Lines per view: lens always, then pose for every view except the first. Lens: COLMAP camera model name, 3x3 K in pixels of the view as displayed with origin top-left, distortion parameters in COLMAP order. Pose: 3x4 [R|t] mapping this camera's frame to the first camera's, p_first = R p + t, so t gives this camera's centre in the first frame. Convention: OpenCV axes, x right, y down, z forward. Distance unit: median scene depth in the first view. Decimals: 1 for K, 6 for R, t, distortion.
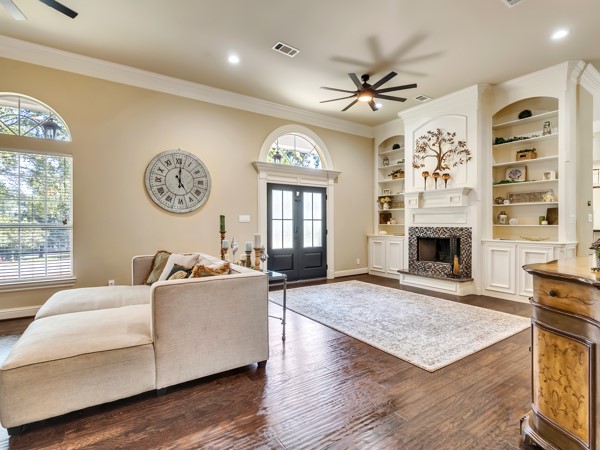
lens RADIAL K [[307.8, 0, 296.4], [0, 307.8, 224.0], [0, 0, 1]] dist [-0.003096, 0.003638]
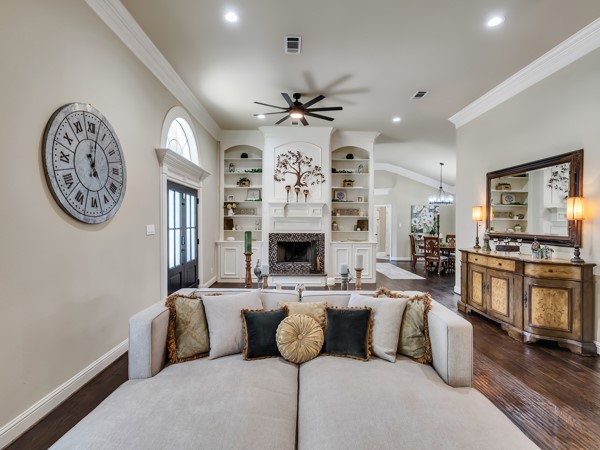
lens RADIAL K [[307.8, 0, 296.4], [0, 307.8, 224.0], [0, 0, 1]] dist [-0.003096, 0.003638]
pose [[0.544817, -0.004993, 0.838540, -0.580315], [-0.002923, 0.999965, 0.007853, -0.037298], [-0.838550, -0.006729, 0.544784, 0.367802]]
